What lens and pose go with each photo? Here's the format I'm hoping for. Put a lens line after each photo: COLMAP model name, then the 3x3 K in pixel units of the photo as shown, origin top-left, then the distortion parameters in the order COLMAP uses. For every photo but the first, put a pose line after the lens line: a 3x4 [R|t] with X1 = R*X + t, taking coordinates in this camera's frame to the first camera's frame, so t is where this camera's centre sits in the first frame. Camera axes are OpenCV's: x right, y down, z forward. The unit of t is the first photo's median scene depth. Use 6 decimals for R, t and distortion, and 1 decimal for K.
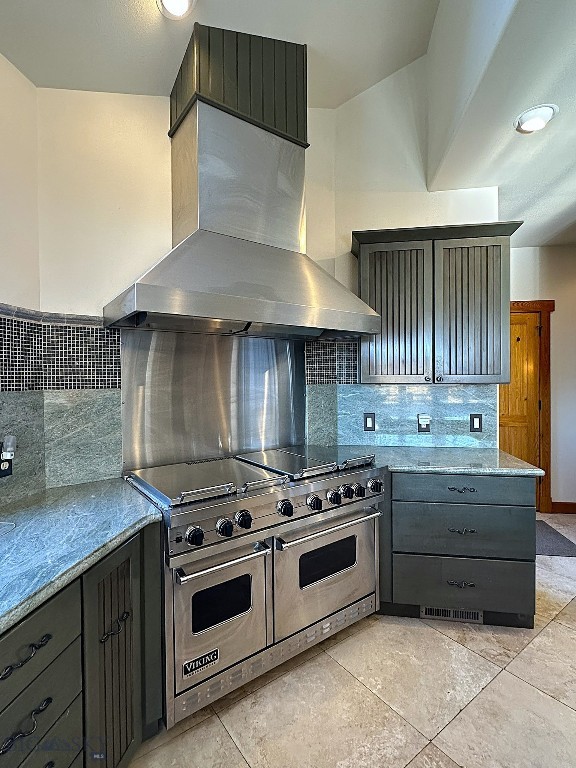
lens RADIAL K [[384.9, 0, 288.0], [0, 384.9, 384.0], [0, 0, 1]] dist [0.002661, 0.000108]
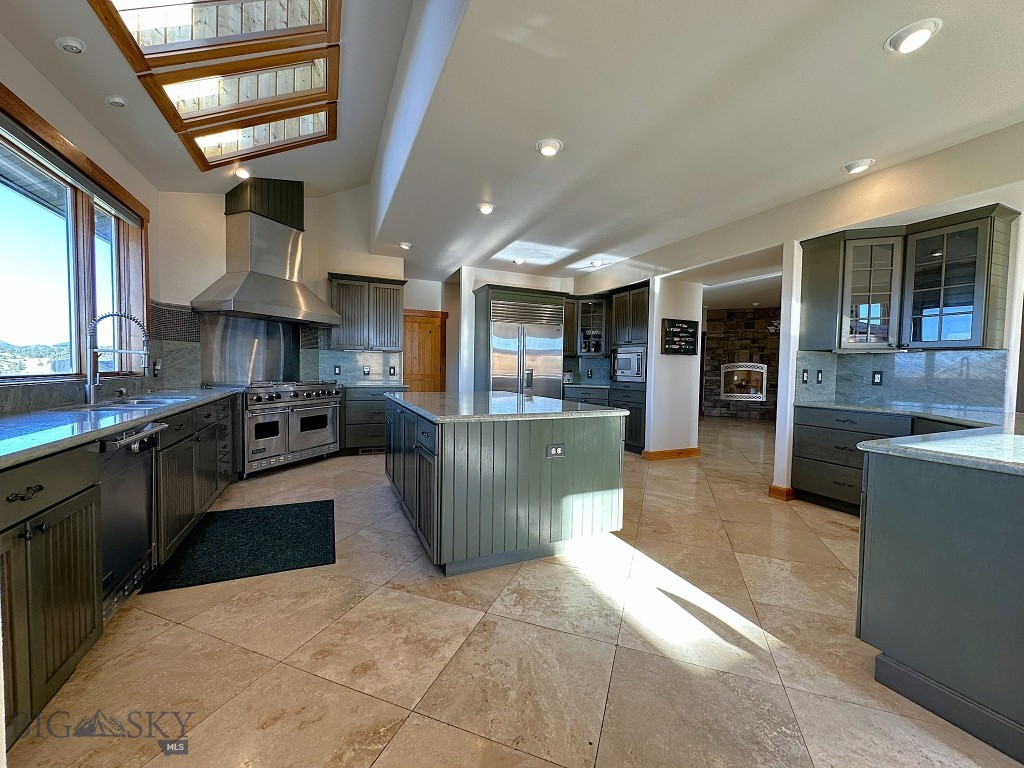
lens RADIAL K [[409.4, 0, 510.7], [0, 409.4, 386.0], [0, 0, 1]] dist [-0.000934, -0.000081]
pose [[0.846399, 0.001487, 0.532548, -0.174876], [-0.021726, 0.999260, 0.031739, 0.117598], [-0.532106, -0.038434, 0.845805, -1.457487]]
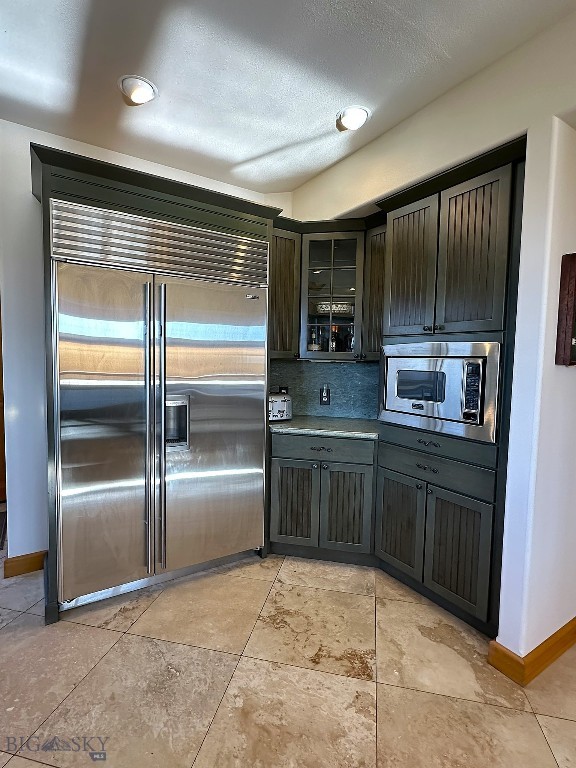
lens RADIAL K [[384.9, 0, 288.0], [0, 384.9, 384.0], [0, 0, 1]] dist [0.002661, 0.000108]
pose [[0.755968, -0.014113, 0.654456, 0.951946], [-0.023393, 0.998546, 0.048556, 0.004141], [-0.654190, -0.052017, 0.754539, -0.132180]]
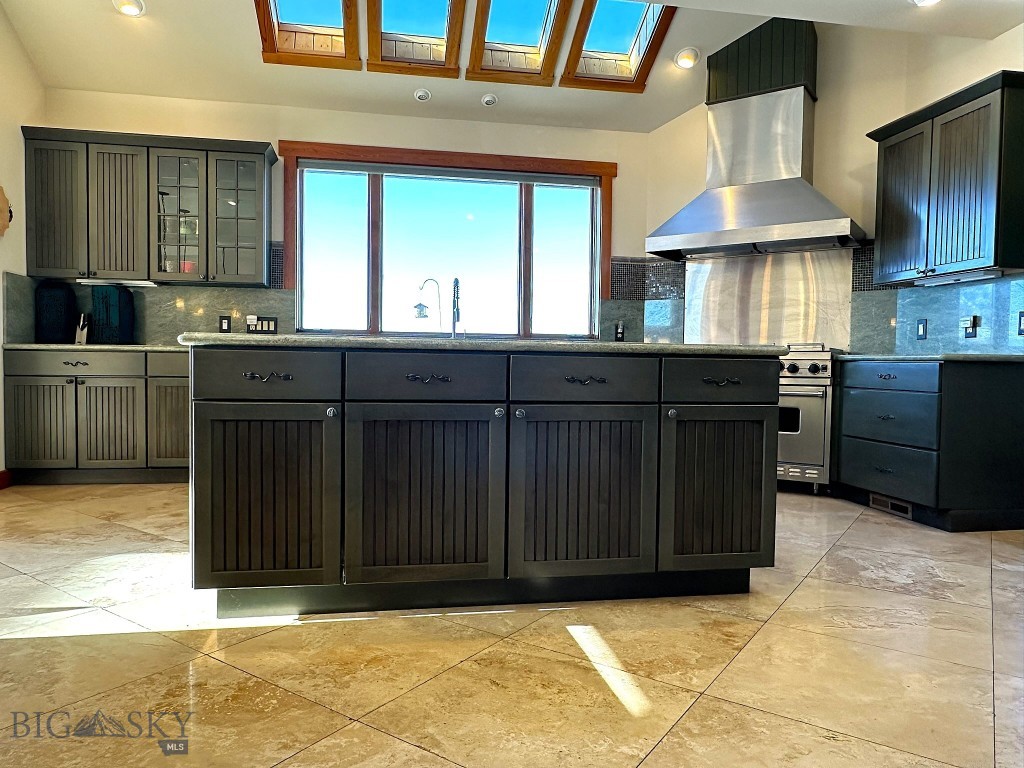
lens RADIAL K [[690.4, 0, 507.5], [0, 690.4, 387.9], [0, 0, 1]] dist [-0.003782, -0.000011]
pose [[0.315494, 0.048116, -0.947707, 1.784737], [-0.027306, 0.998760, 0.041617, 0.243326], [0.948534, 0.012748, 0.316417, -0.506685]]
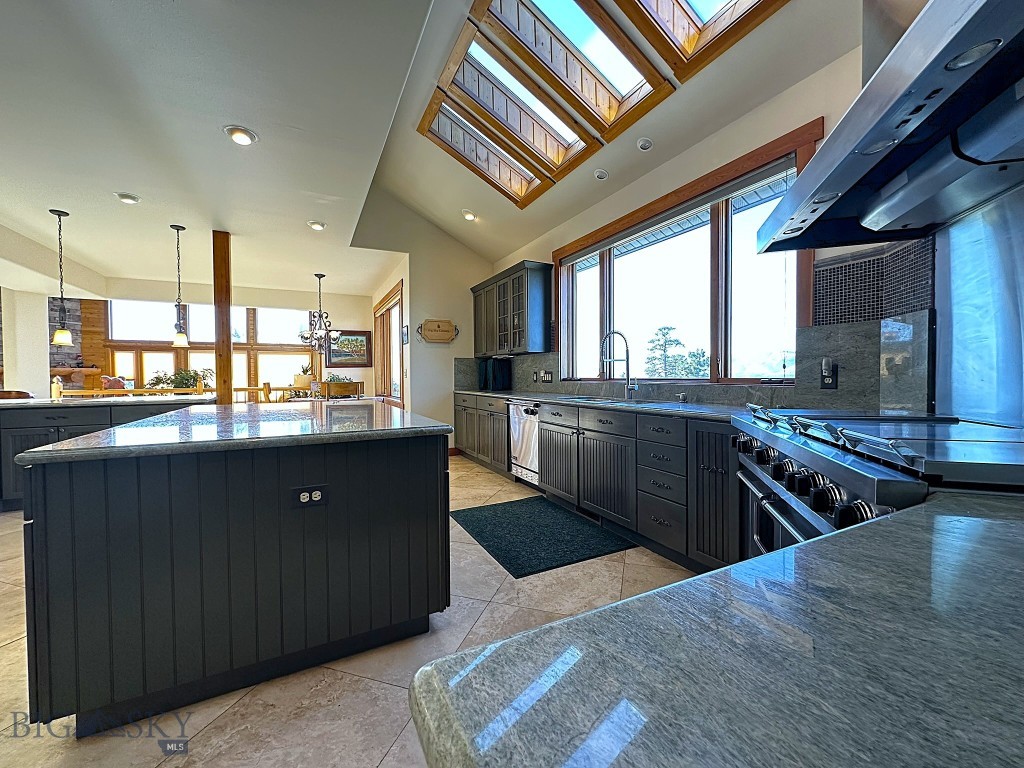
lens RADIAL K [[413.7, 0, 512.0], [0, 413.7, 384.0], [0, 0, 1]] dist [-0.001025, 0.000010]
pose [[-0.819742, 0.036736, -0.571554, 0.665273], [0.017356, 0.999076, 0.039322, 0.102236], [0.572470, 0.022314, -0.819622, 1.064847]]
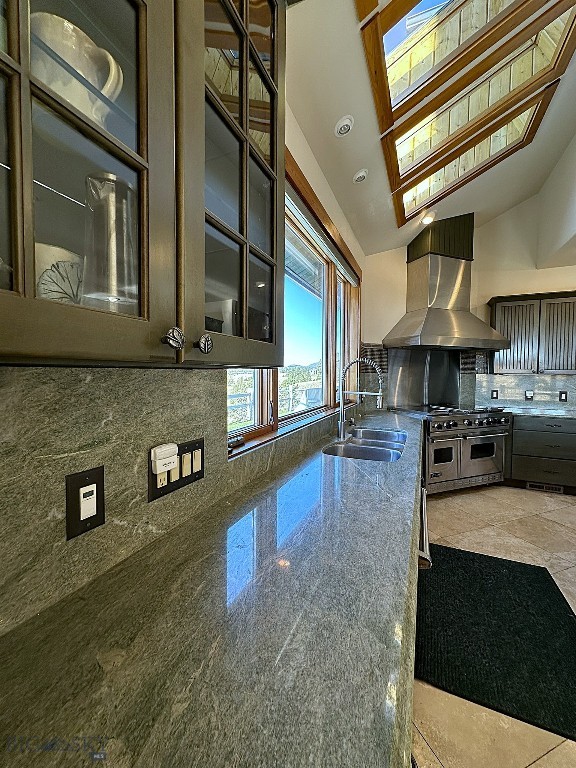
lens RADIAL K [[306.7, 0, 288.0], [0, 306.7, 384.0], [0, 0, 1]] dist [-0.000897, -0.000183]
pose [[0.962072, 0.024440, -0.271698, -0.444820], [-0.018022, 0.999497, 0.026095, 0.034508], [0.272199, -0.020209, 0.962029, -0.895855]]
